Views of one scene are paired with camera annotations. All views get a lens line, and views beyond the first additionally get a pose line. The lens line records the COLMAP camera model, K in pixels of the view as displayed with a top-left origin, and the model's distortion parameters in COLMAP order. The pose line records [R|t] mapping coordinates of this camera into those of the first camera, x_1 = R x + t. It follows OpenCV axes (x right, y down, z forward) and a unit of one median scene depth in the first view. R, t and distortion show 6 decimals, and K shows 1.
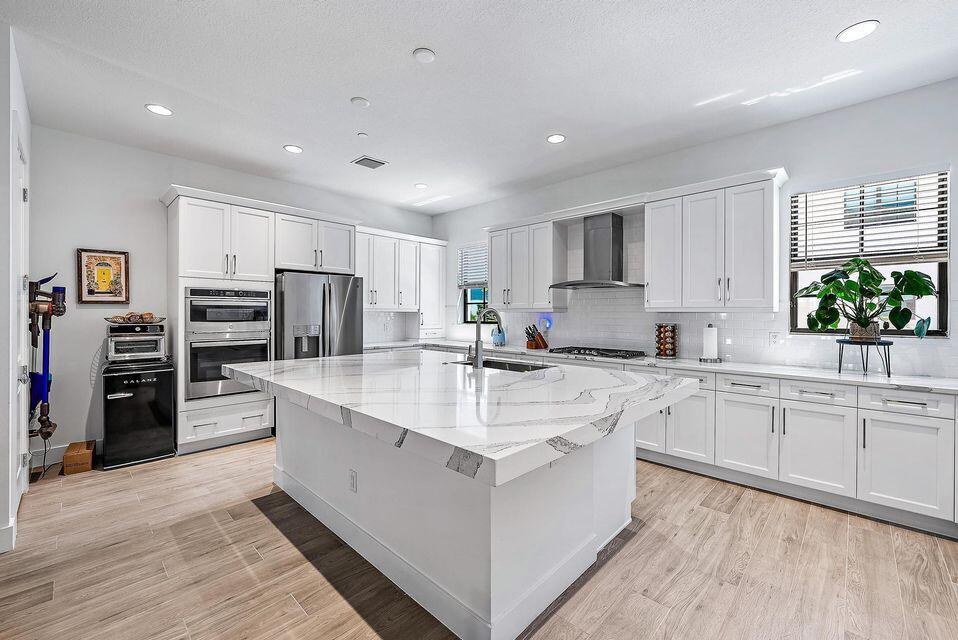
lens RADIAL K [[396.4, 0, 478.7], [0, 396.4, 316.9], [0, 0, 1]] dist [0.000335, 0.000026]
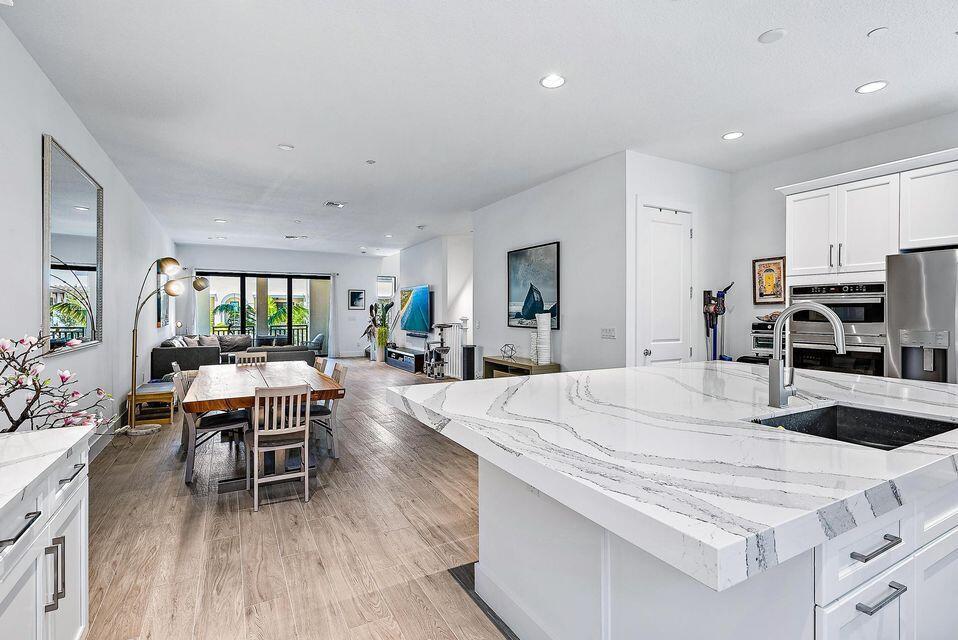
lens RADIAL K [[460.2, 0, 479.2], [0, 460.2, 316.1], [0, 0, 1]] dist [0.001259, 0.000182]
pose [[-0.297038, 0.006476, -0.954844, 0.592620], [-0.004786, 0.999954, 0.008271, -0.006185], [0.954854, 0.007026, -0.296994, 0.595552]]
